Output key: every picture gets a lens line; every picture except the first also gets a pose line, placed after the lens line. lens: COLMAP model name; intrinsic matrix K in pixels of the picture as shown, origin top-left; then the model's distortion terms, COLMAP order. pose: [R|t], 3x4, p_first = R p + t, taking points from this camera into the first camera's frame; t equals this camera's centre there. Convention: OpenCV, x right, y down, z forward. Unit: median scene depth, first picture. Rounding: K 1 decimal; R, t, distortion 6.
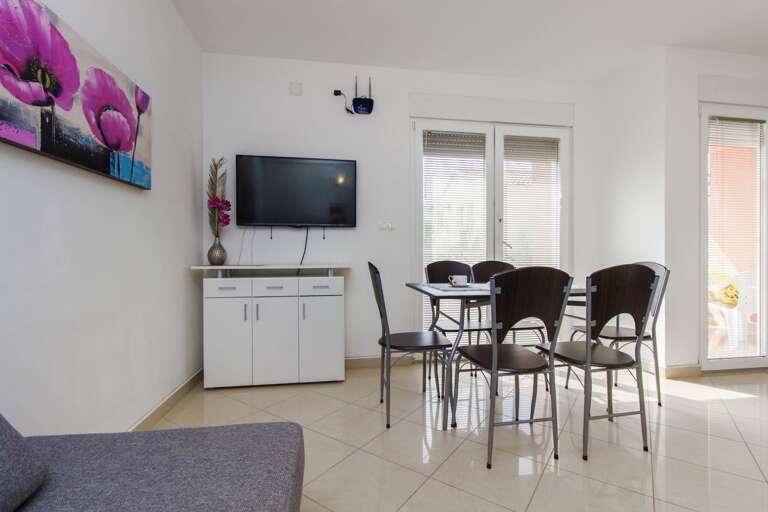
lens RADIAL K [[359.9, 0, 384.0], [0, 359.9, 256.0], [0, 0, 1]] dist [0.000169, 0.000006]
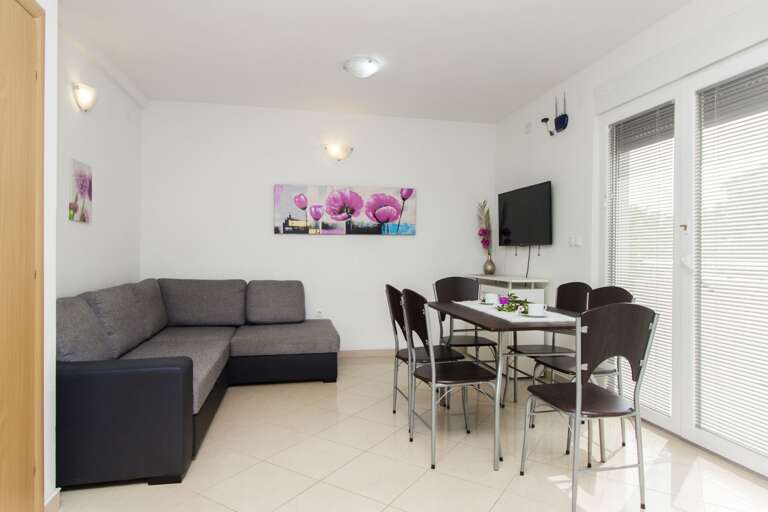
lens RADIAL K [[478.4, 0, 384.0], [0, 478.4, 256.0], [0, 0, 1]] dist [-0.001709, -0.000201]
pose [[0.060510, -0.002398, -0.998165, 1.660599], [-0.006605, 0.999974, -0.002803, -0.048747], [0.998146, 0.006763, 0.060493, 0.562043]]
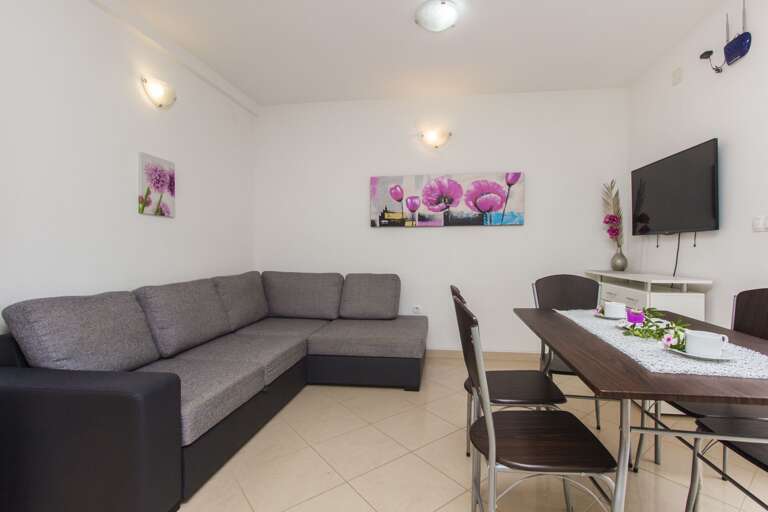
lens RADIAL K [[371.3, 0, 400.4], [0, 371.3, 255.1], [0, 0, 1]] dist [0.001032, 0.000463]
pose [[-0.269135, 0.005767, -0.963085, 1.053633], [-0.003692, 0.999969, 0.007020, -0.039365], [0.963095, 0.005445, -0.269105, 0.765278]]
